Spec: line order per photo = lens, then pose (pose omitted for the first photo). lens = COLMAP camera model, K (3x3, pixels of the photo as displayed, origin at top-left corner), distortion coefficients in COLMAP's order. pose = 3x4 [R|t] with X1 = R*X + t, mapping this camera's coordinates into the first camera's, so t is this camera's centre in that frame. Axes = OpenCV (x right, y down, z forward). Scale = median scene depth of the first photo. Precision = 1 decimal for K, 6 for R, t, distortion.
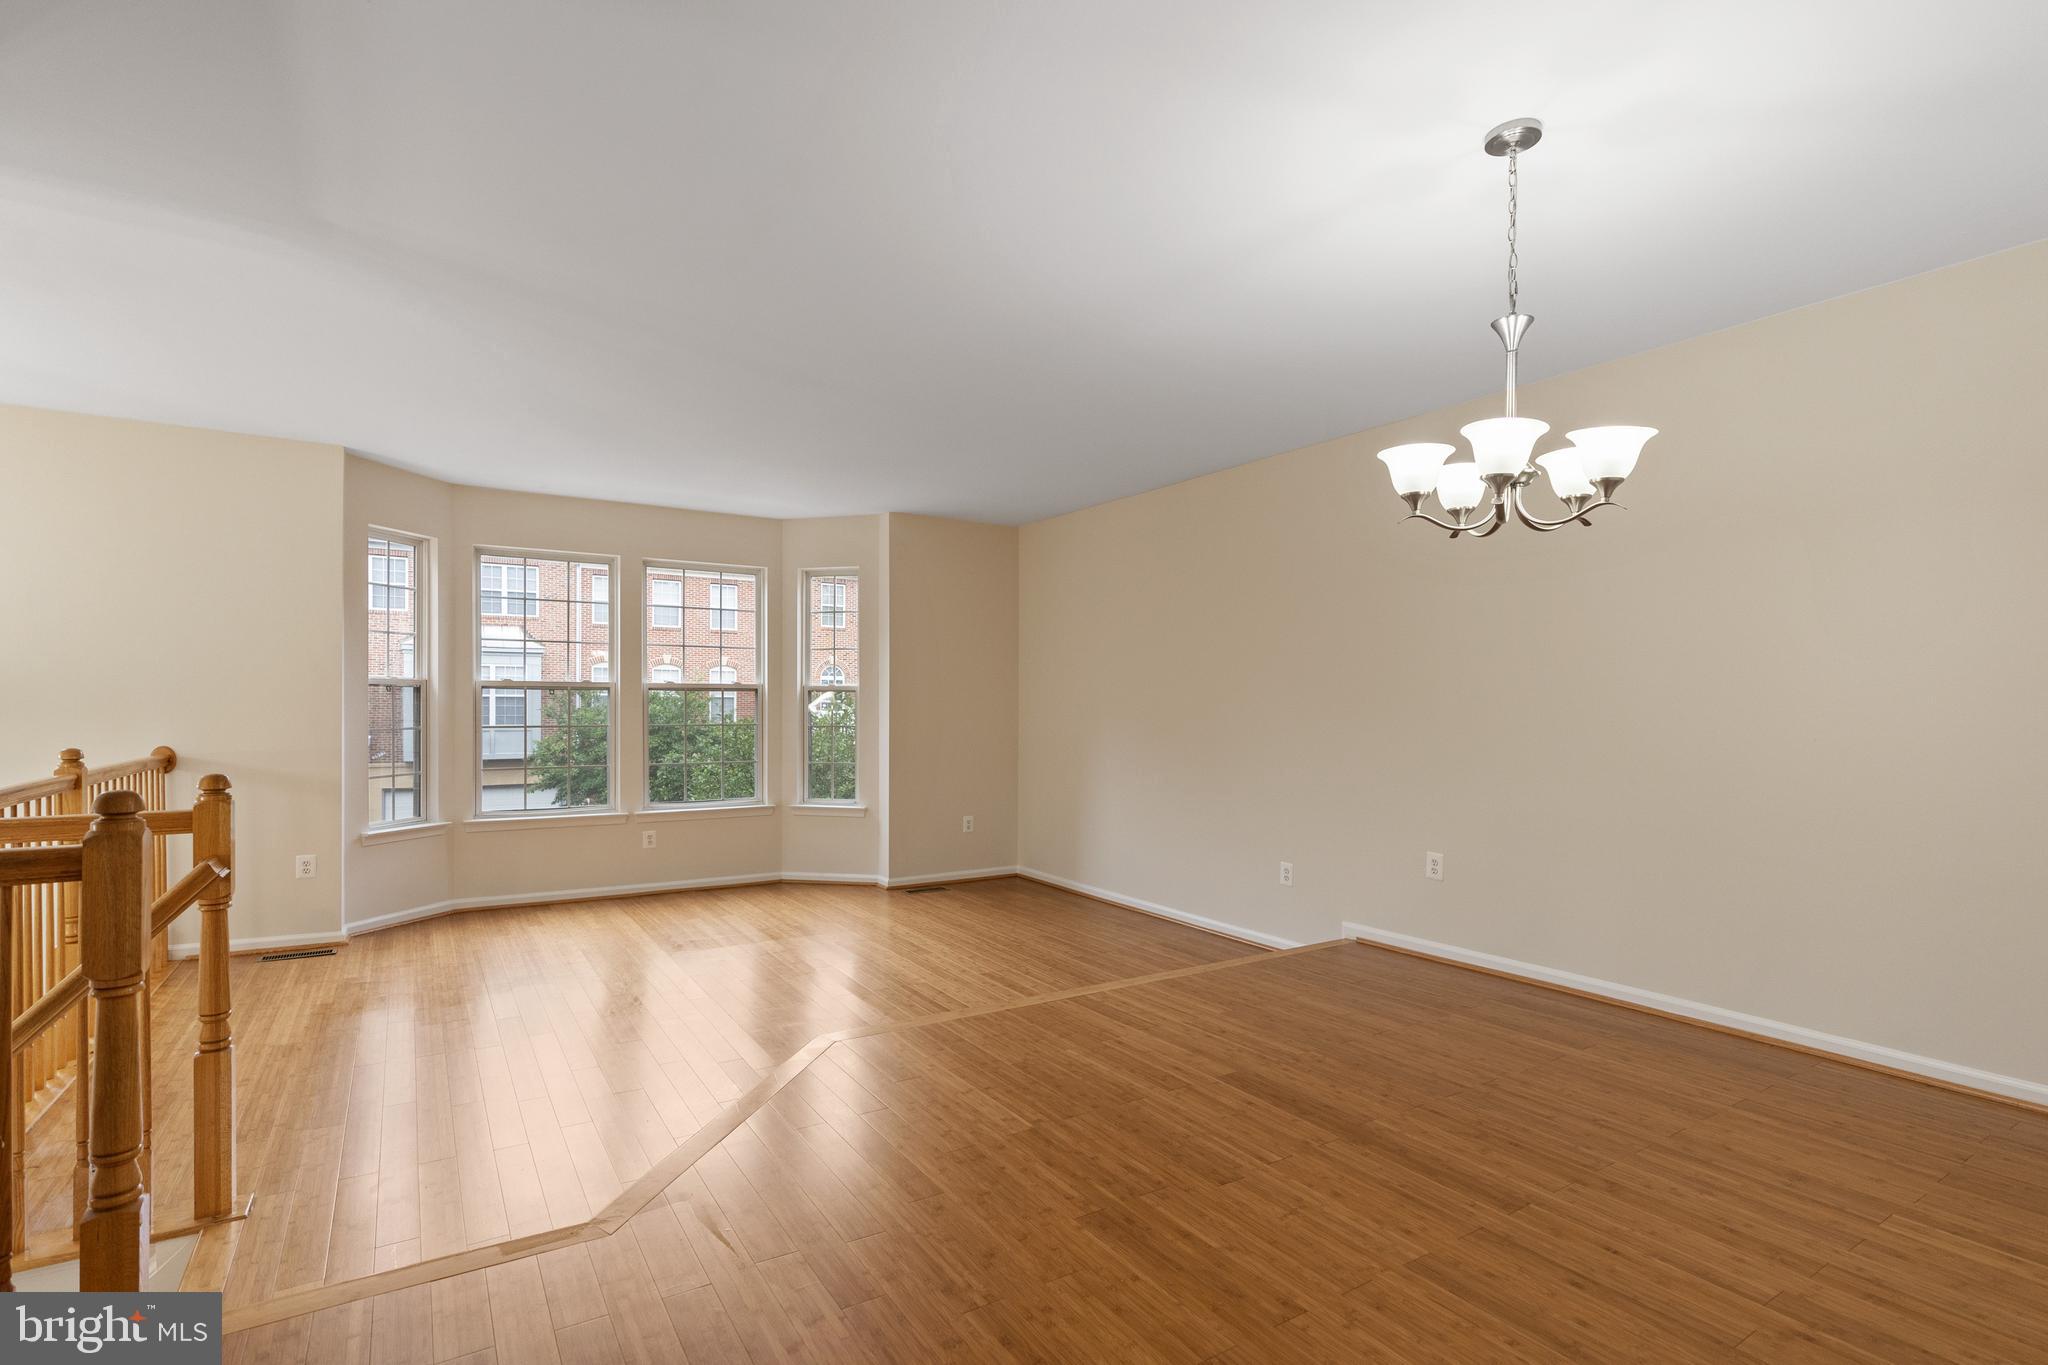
lens RADIAL K [[964.7, 0, 1022.9], [0, 964.7, 716.1], [0, 0, 1]] dist [-0.002817, 0.000235]
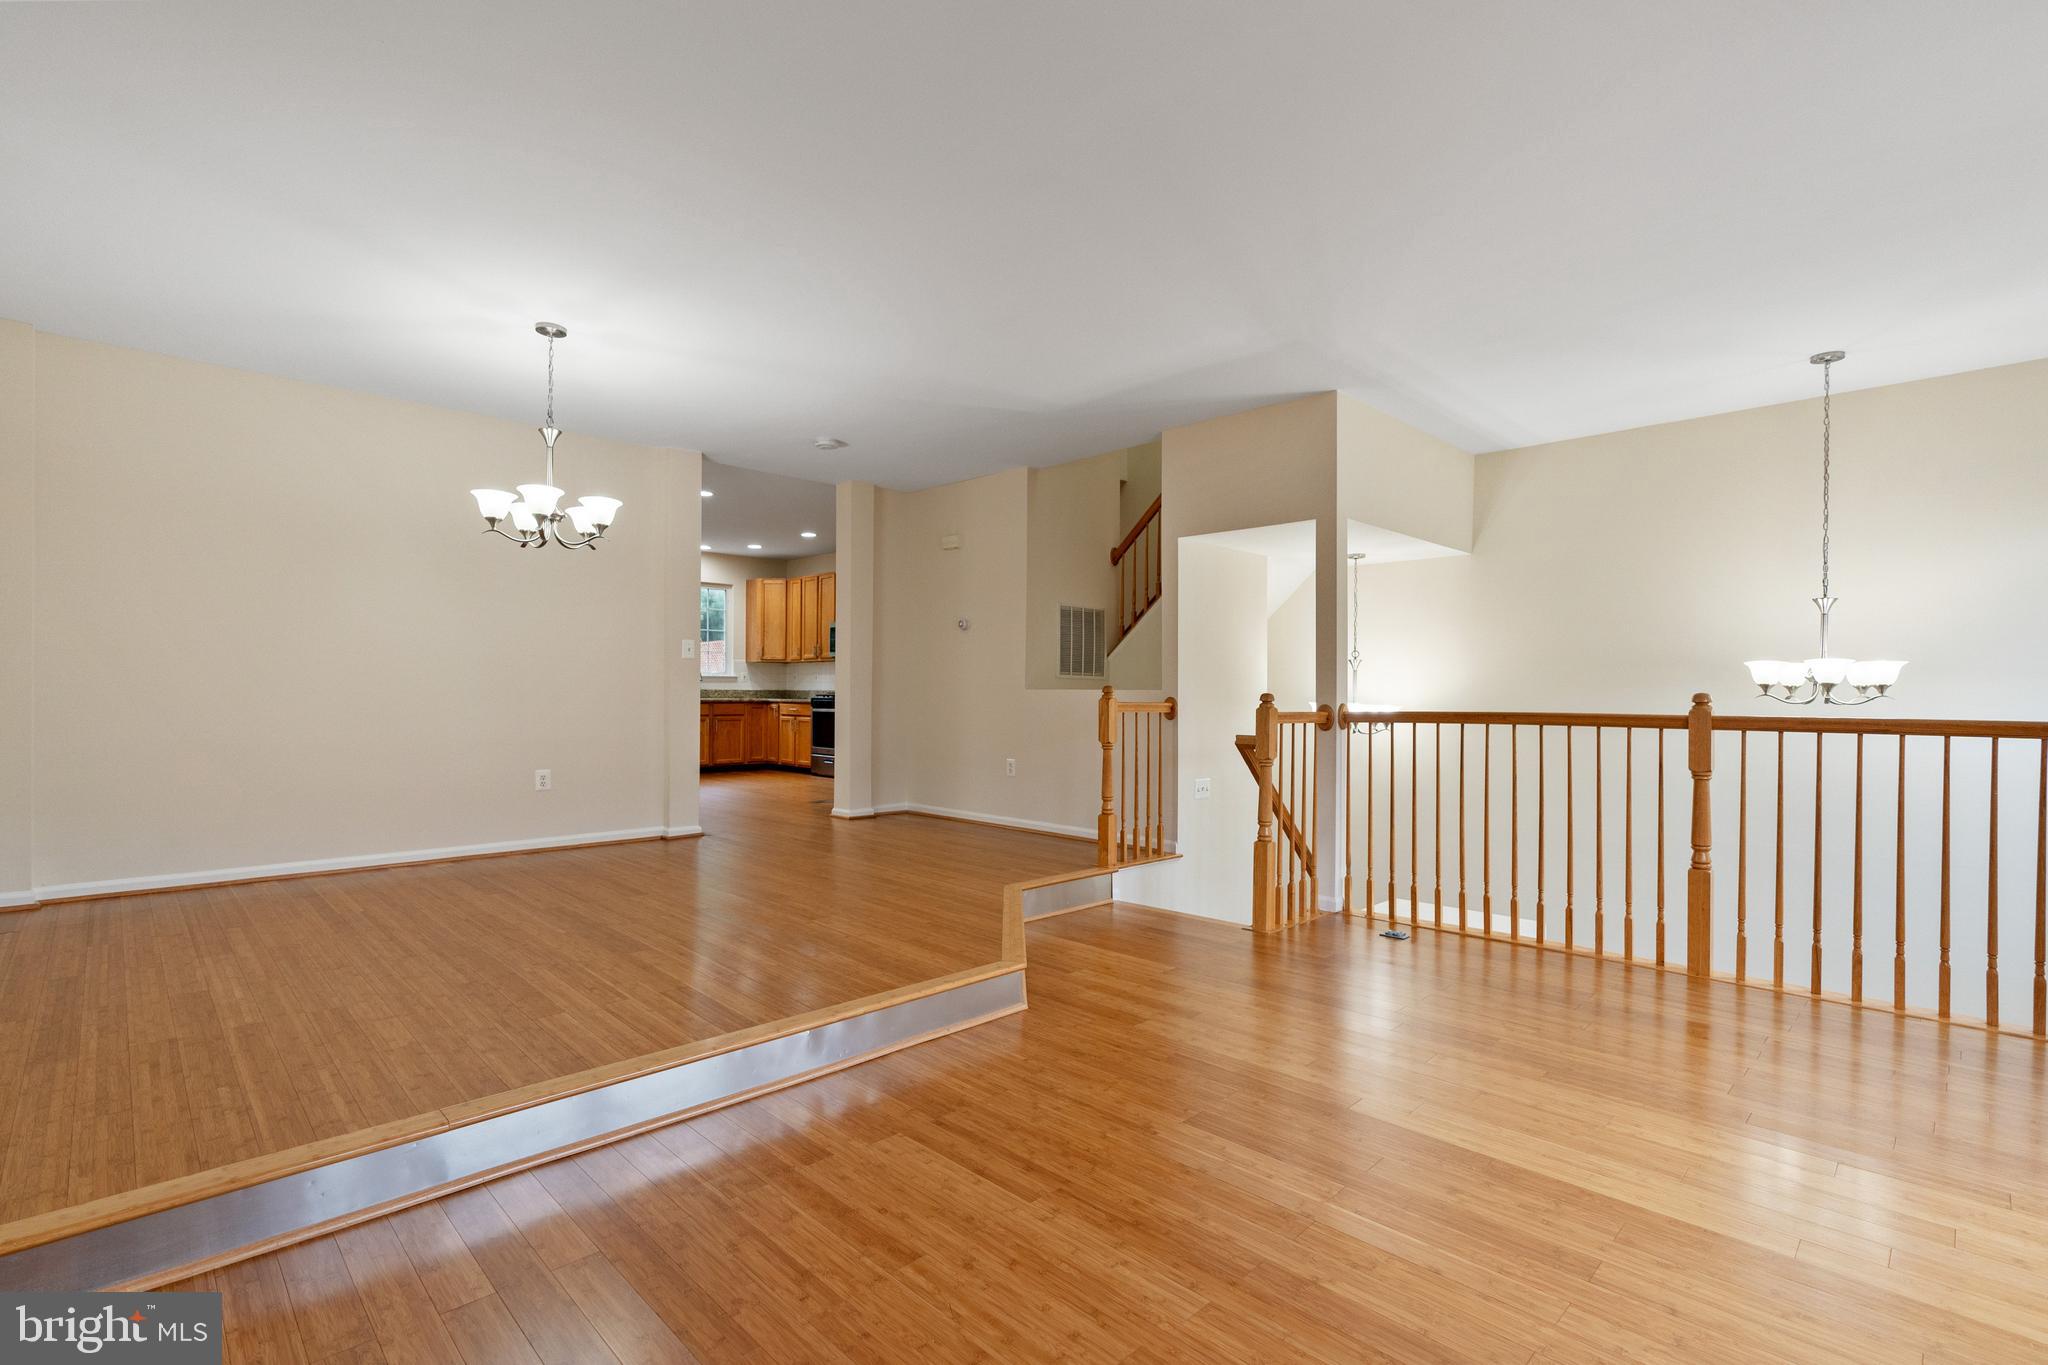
lens RADIAL K [[941.1, 0, 1015.1], [0, 941.1, 694.6], [0, 0, 1]] dist [0.011020, 0.000615]
pose [[-0.979426, -0.010752, -0.201519, 0.001352], [-0.013611, 0.999825, 0.012808, 0.034360], [0.201346, 0.015287, -0.979401, 1.878751]]
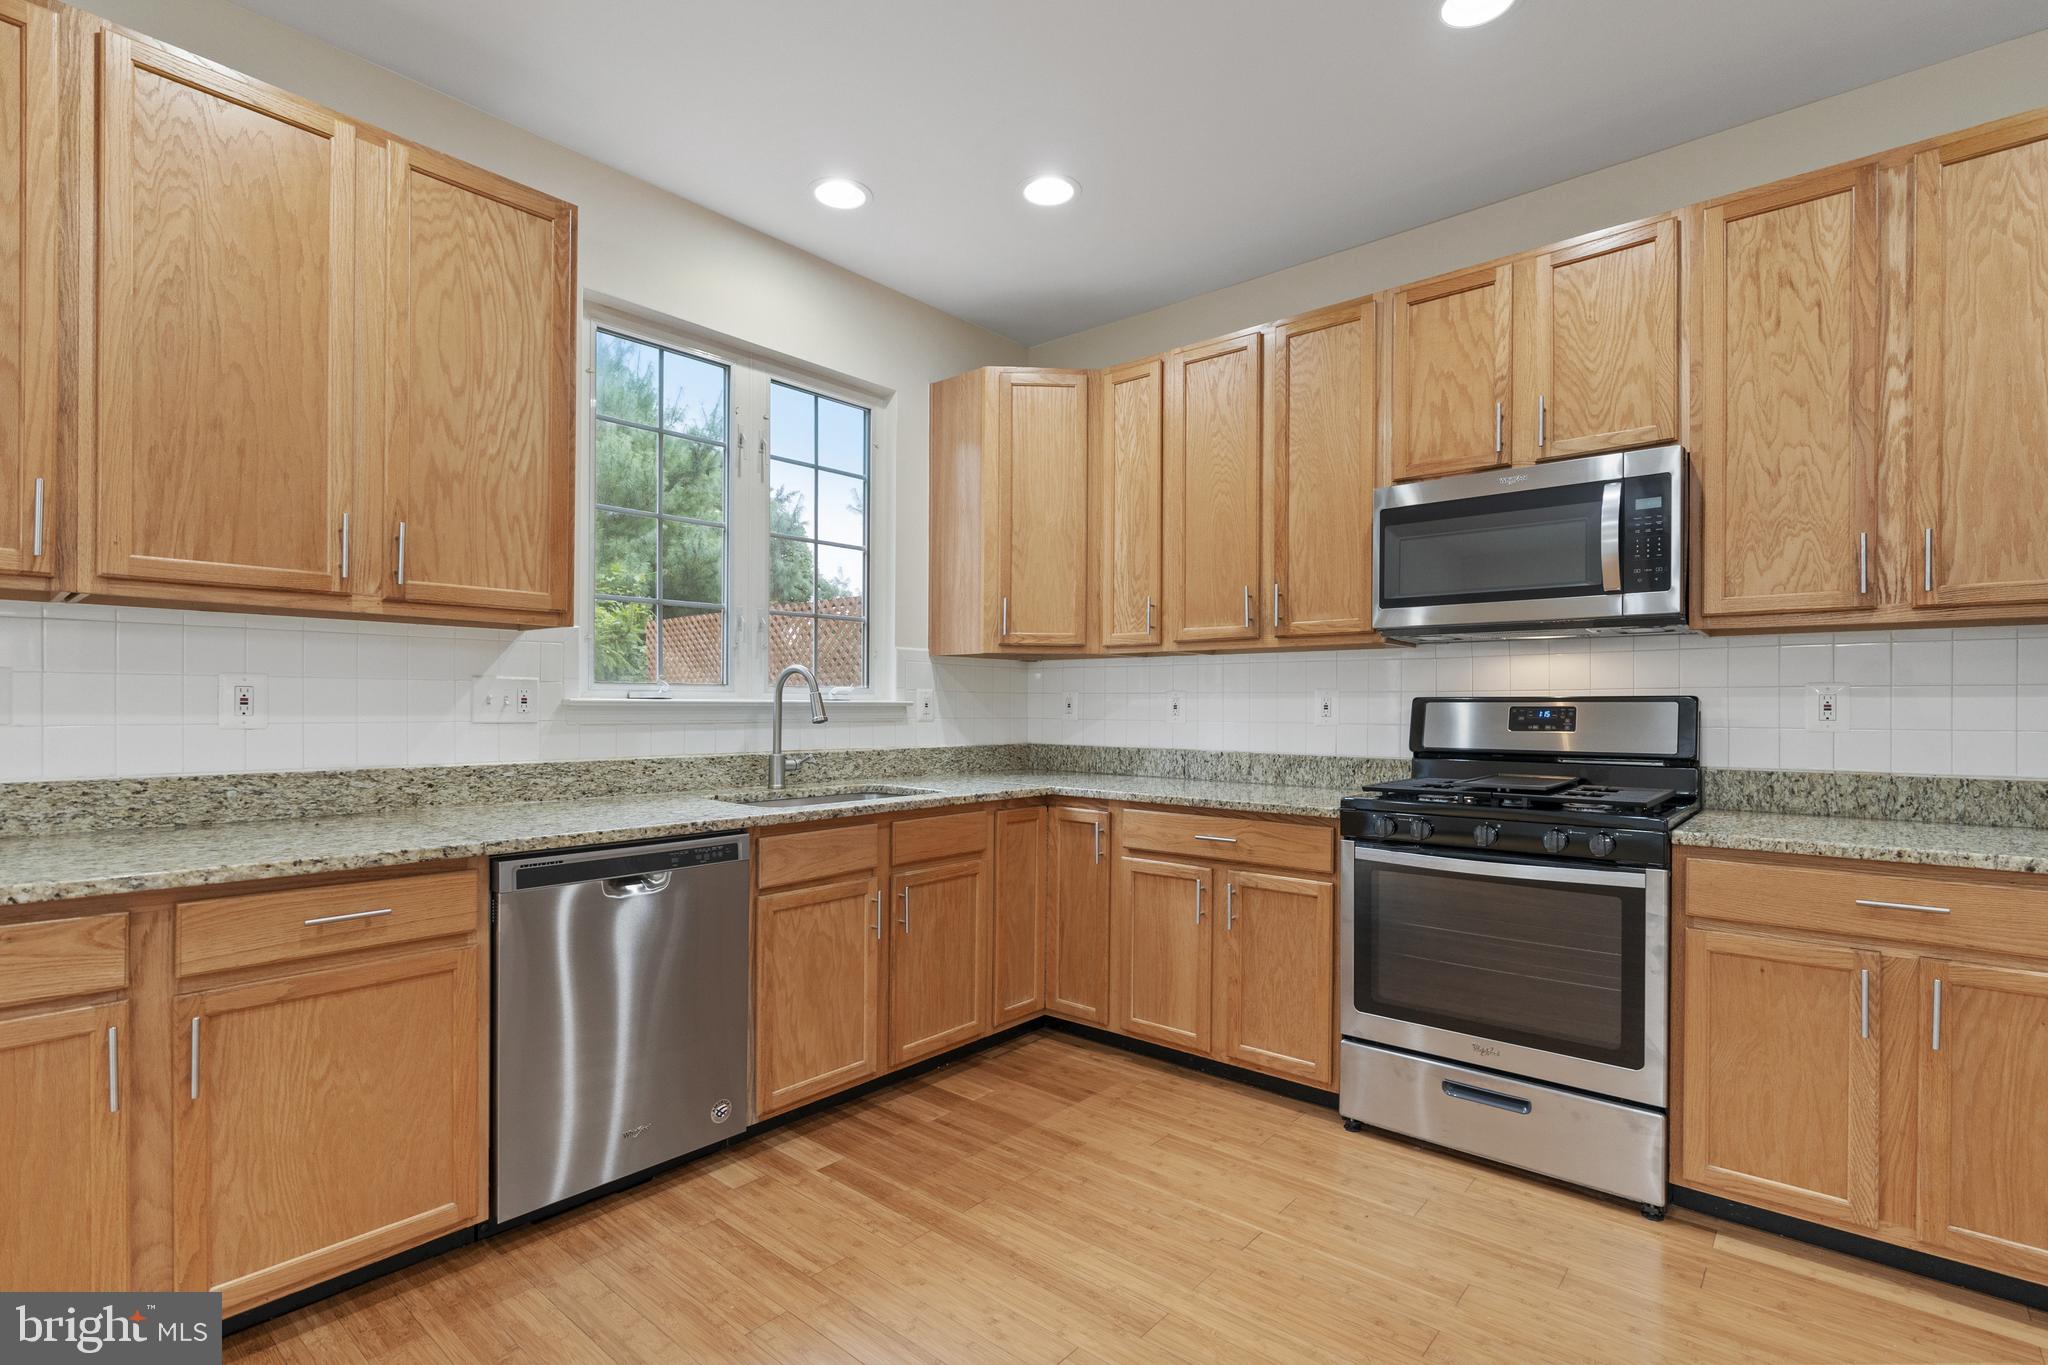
lens RADIAL K [[970.3, 0, 1023.6], [0, 970.3, 710.2], [0, 0, 1]] dist [0.000430, 0.000388]
pose [[-0.956088, -0.006974, -0.292998, 0.476645], [-0.011853, 0.999819, 0.014880, 0.016764], [0.292841, 0.017700, -0.955997, -0.597974]]
